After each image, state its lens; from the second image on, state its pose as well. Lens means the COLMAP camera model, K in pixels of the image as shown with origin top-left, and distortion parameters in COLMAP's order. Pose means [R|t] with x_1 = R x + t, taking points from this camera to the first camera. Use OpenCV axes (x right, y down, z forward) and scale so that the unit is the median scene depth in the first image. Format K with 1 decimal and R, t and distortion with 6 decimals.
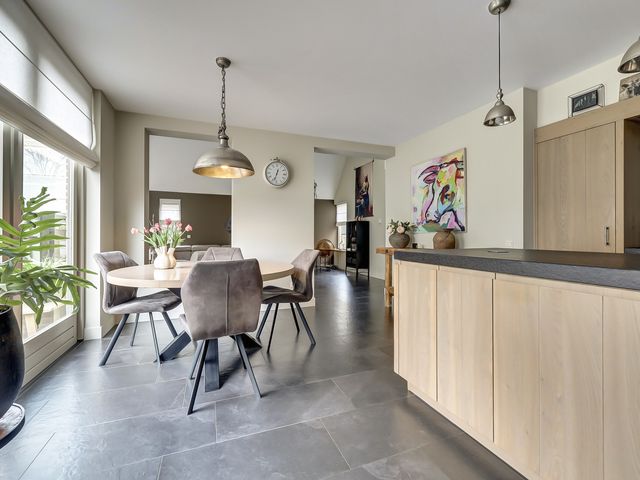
lens RADIAL K [[291.8, 0, 317.5], [0, 291.8, 234.5], [0, 0, 1]] dist [-0.001864, 0.000452]
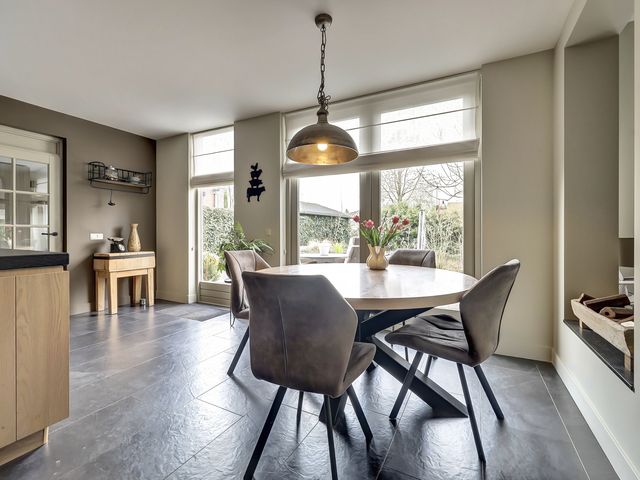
lens RADIAL K [[291.8, 0, 318.2], [0, 291.8, 235.5], [0, 0, 1]] dist [-0.001864, 0.000452]
pose [[-0.750628, 0.001573, -0.660724, 0.235365], [-0.000616, 0.999995, 0.003081, 0.010518], [0.660725, 0.002720, -0.750623, 1.656488]]
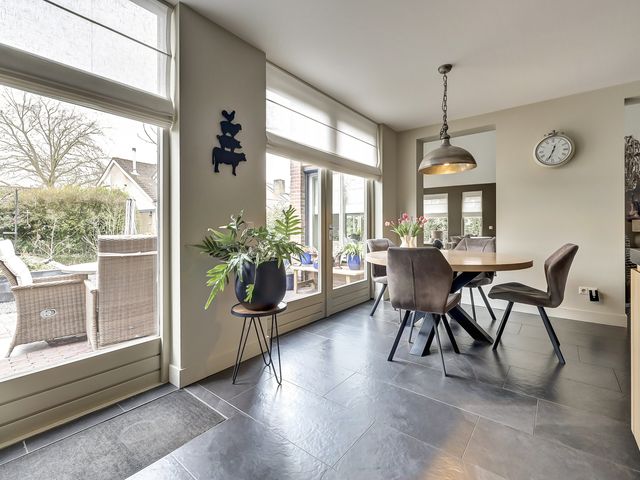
lens RADIAL K [[291.8, 0, 321.3], [0, 291.8, 226.5], [0, 0, 1]] dist [-0.001864, 0.000452]
pose [[0.501643, -0.005469, -0.865057, 0.391965], [0.008388, 0.999964, -0.001458, -0.000282], [0.865034, -0.006524, 0.501671, 0.044086]]
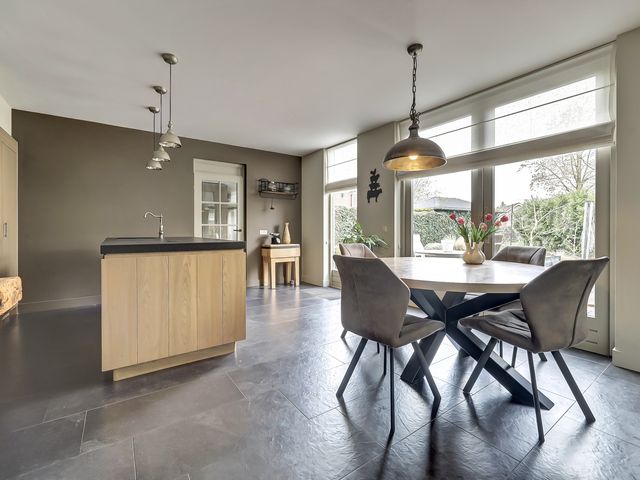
lens RADIAL K [[291.8, 0, 320.6], [0, 291.8, 235.1], [0, 0, 1]] dist [-0.001864, 0.000452]
pose [[-0.968224, 0.001610, -0.250079, 0.224662], [-0.001946, 0.999900, 0.013973, 0.011500], [0.250076, 0.014016, -0.968125, 1.925465]]
